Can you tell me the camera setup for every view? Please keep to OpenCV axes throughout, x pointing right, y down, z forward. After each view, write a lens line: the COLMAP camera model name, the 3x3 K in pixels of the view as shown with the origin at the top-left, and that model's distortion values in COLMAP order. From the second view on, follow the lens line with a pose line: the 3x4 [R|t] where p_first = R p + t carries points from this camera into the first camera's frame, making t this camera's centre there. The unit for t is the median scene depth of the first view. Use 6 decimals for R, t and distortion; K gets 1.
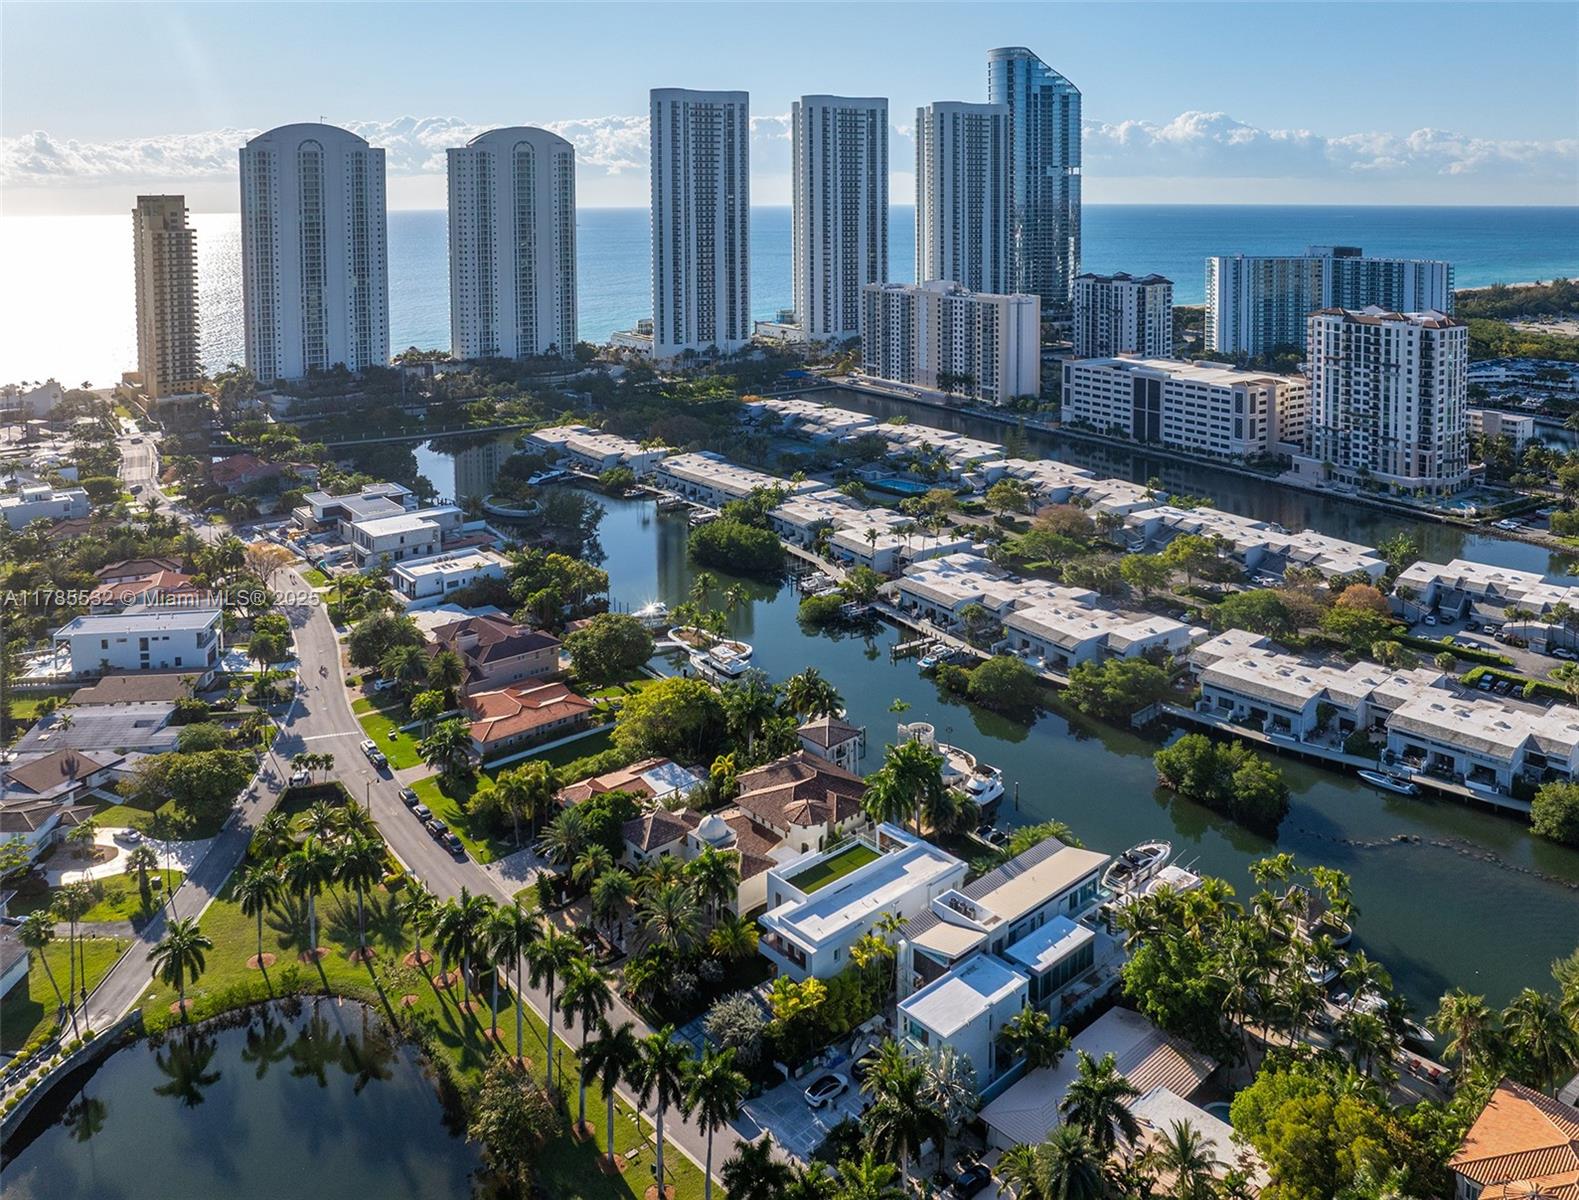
lens RADIAL K [[1137.0, 0, 738.1], [0, 1137.0, 596.7], [0, 0, 1]] dist [-0.000542, -0.067056]
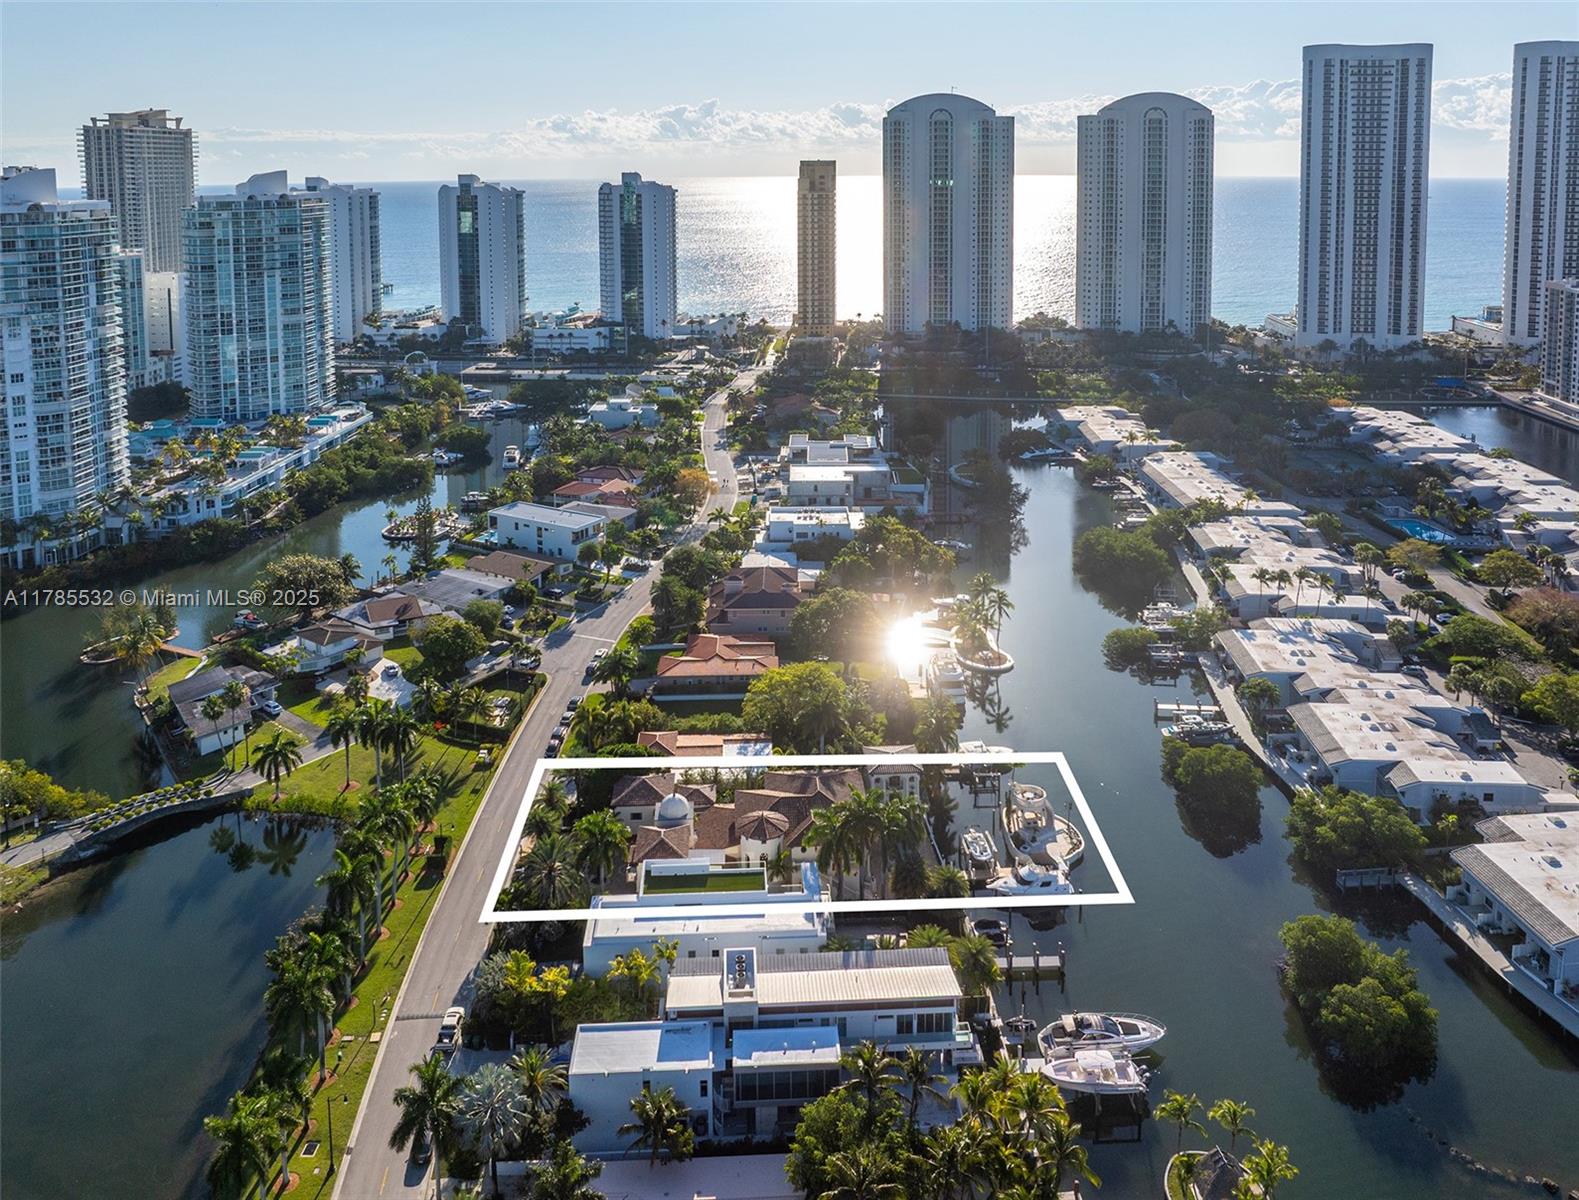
lens RADIAL K [[1139.1, 0, 787.6], [0, 1139.1, 552.5], [0, 0, 1]] dist [-0.031713, 0.006155]
pose [[0.795956, 0.197410, -0.572262, 0.173900], [-0.201288, 0.977852, 0.057354, -0.026969], [0.570909, 0.069538, 0.818063, 0.069786]]
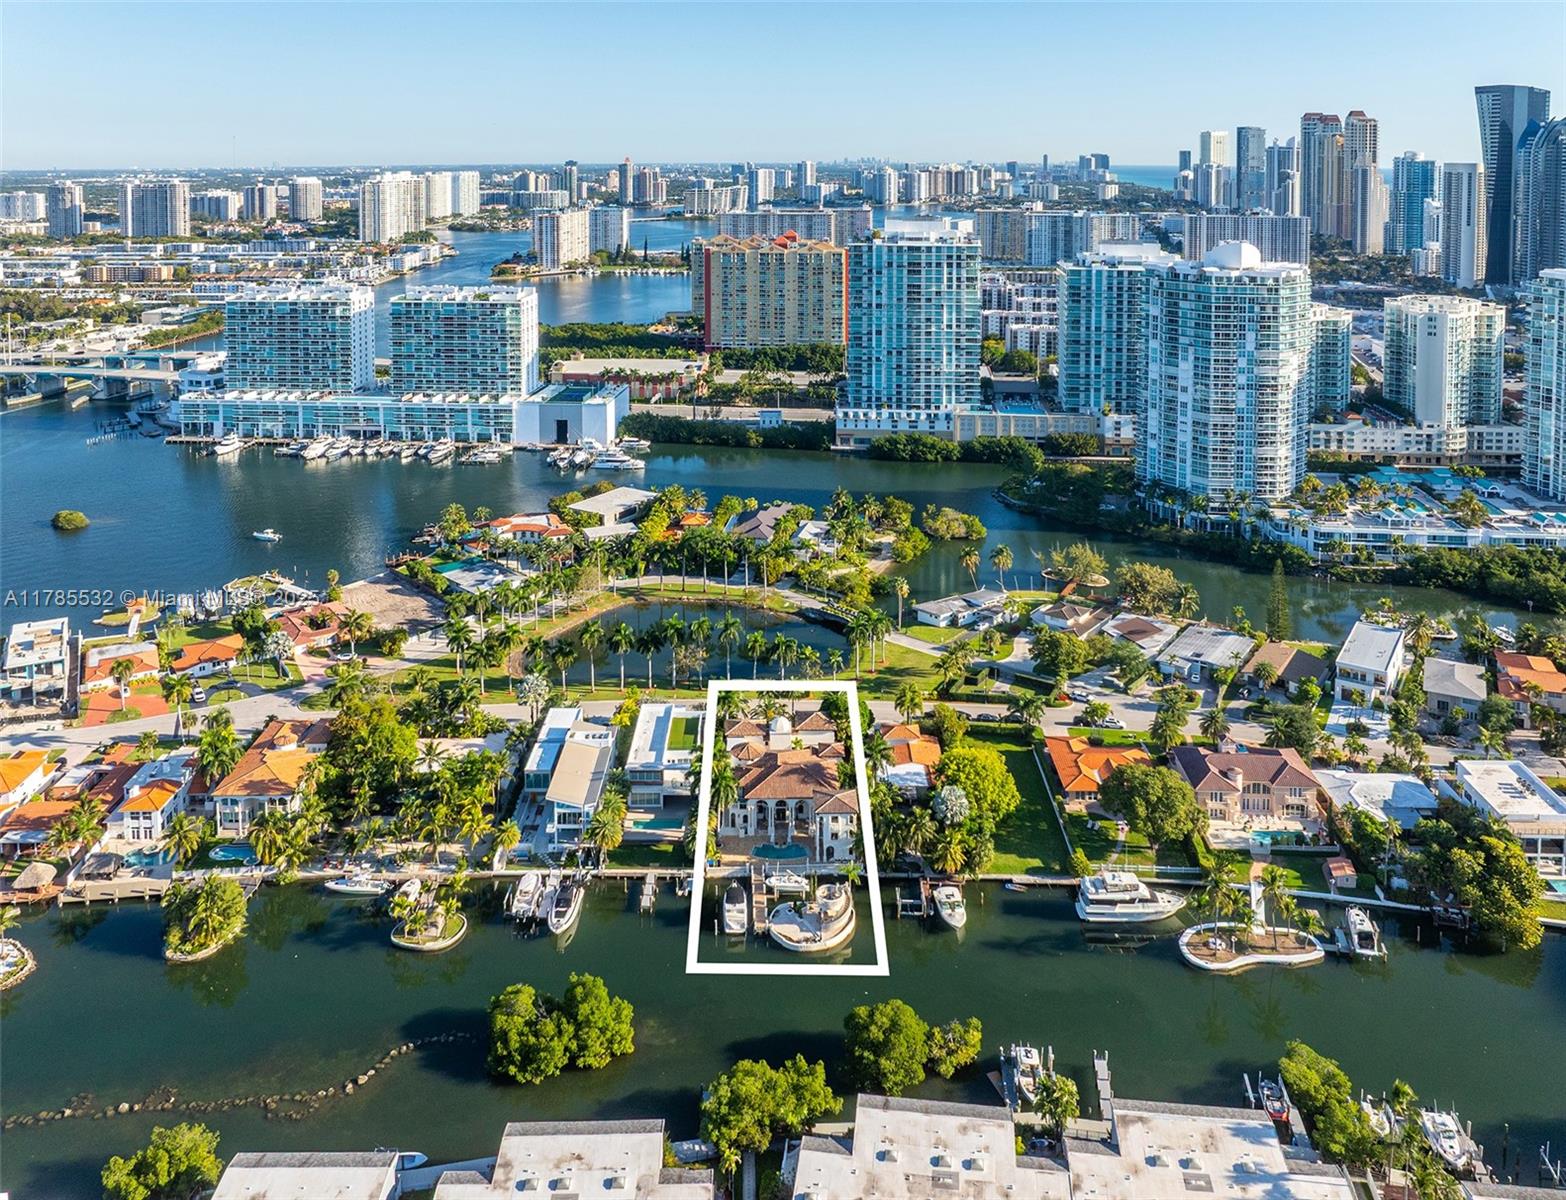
lens RADIAL K [[1151.9, 0, 794.5], [0, 1151.9, 602.8], [0, 0, 1]] dist [-0.028898, -0.008155]
pose [[-0.643217, 0.285762, -0.710360, 0.291734], [-0.245032, 0.802135, 0.544553, -0.224226], [0.725418, 0.524327, -0.445926, 0.484892]]
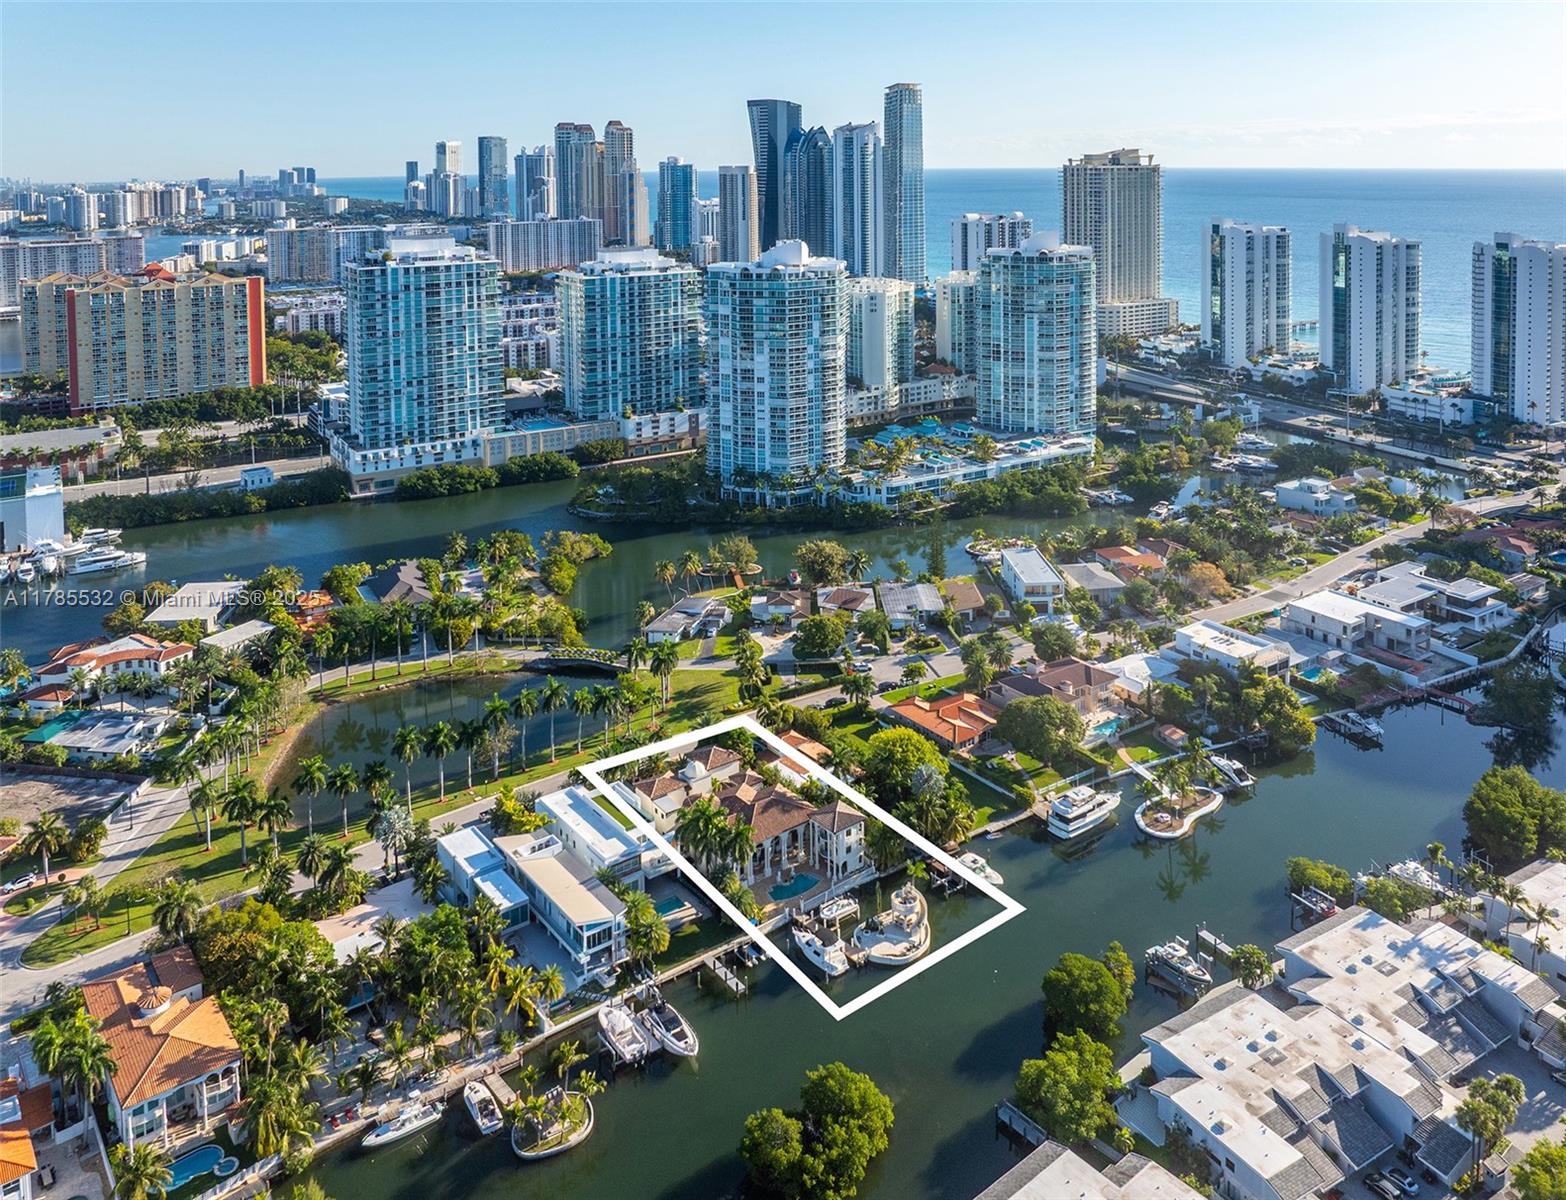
lens RADIAL K [[1151.9, 0, 794.5], [0, 1151.9, 602.8], [0, 0, 1]] dist [-0.028898, -0.008155]
pose [[-0.038973, 0.365591, -0.929959, 0.361491], [-0.318984, 0.877421, 0.358305, -0.155616], [0.946959, 0.310606, 0.082422, 0.280863]]
